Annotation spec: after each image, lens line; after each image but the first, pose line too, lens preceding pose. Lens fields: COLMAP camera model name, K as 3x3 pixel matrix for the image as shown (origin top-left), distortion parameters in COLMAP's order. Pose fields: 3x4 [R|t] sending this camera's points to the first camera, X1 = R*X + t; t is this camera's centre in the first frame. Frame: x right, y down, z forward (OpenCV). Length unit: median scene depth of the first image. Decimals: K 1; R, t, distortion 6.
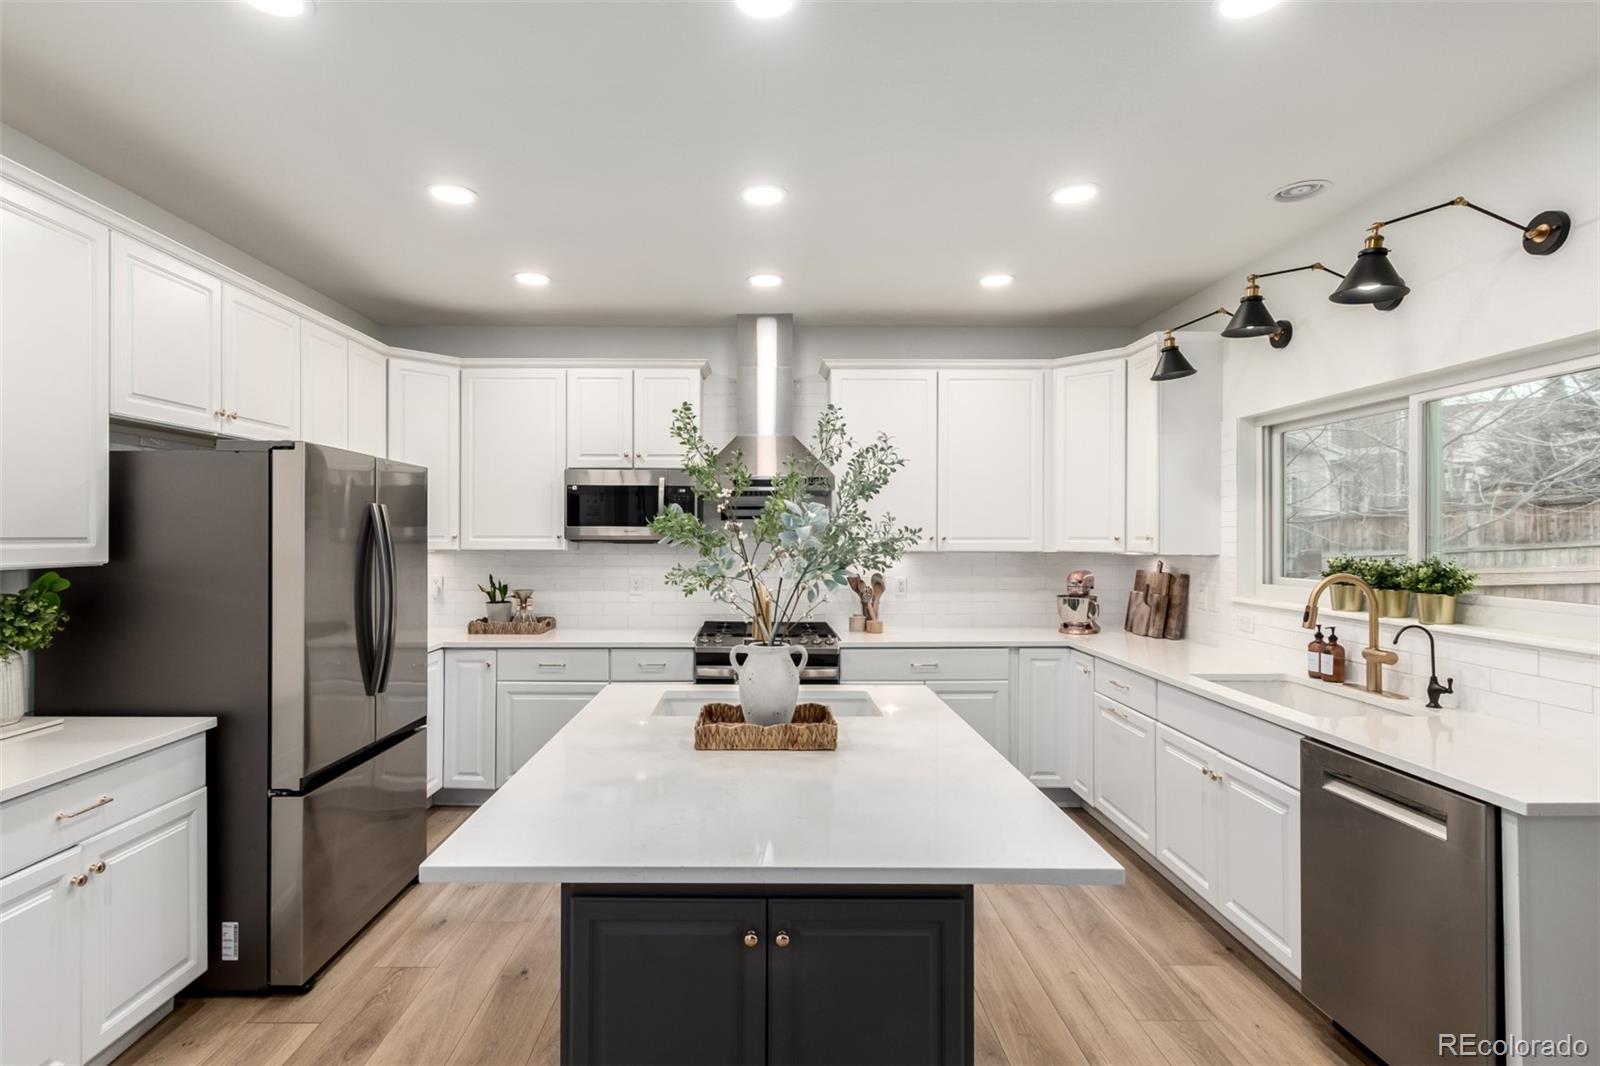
lens RADIAL K [[796.6, 0, 785.1], [0, 796.6, 530.9], [0, 0, 1]] dist [0.006548, -0.000995]
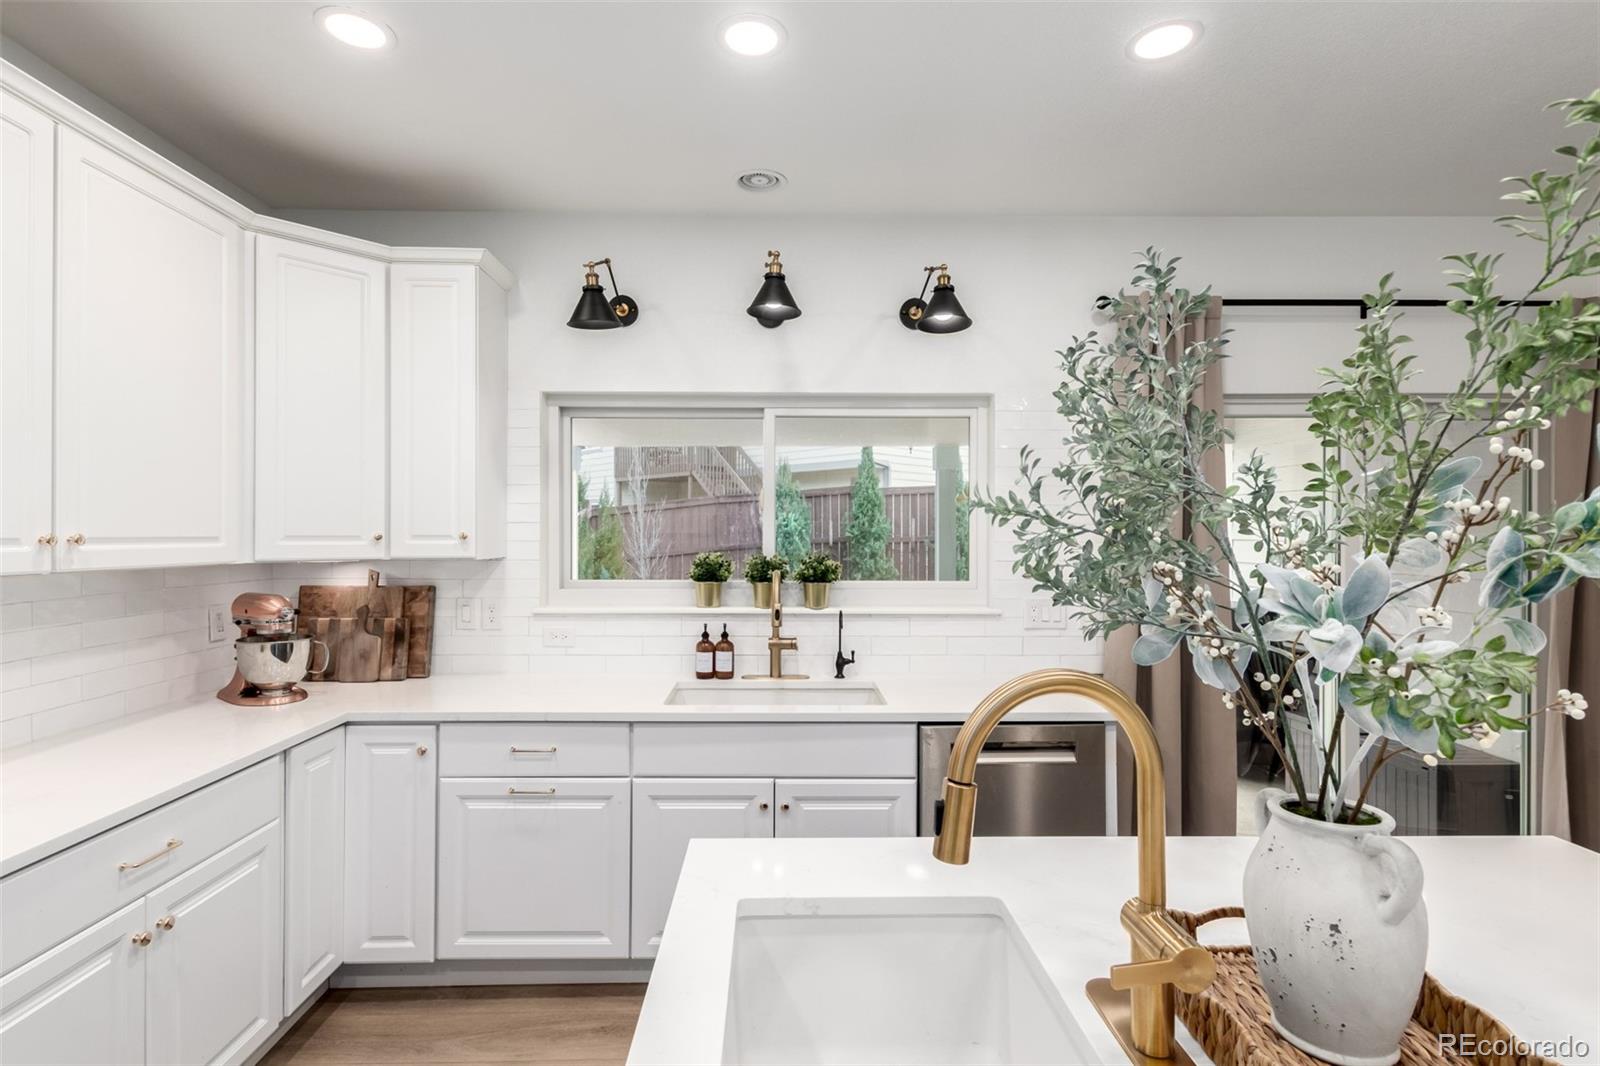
lens RADIAL K [[754.2, 0, 799.2], [0, 754.2, 539.5], [0, 0, 1]] dist [0.001951, -0.000530]
pose [[-0.002937, -0.009395, 0.999952, -0.262997], [-0.008811, 0.999917, 0.009369, 0.002953], [-0.999957, -0.008783, -0.003020, 0.883533]]
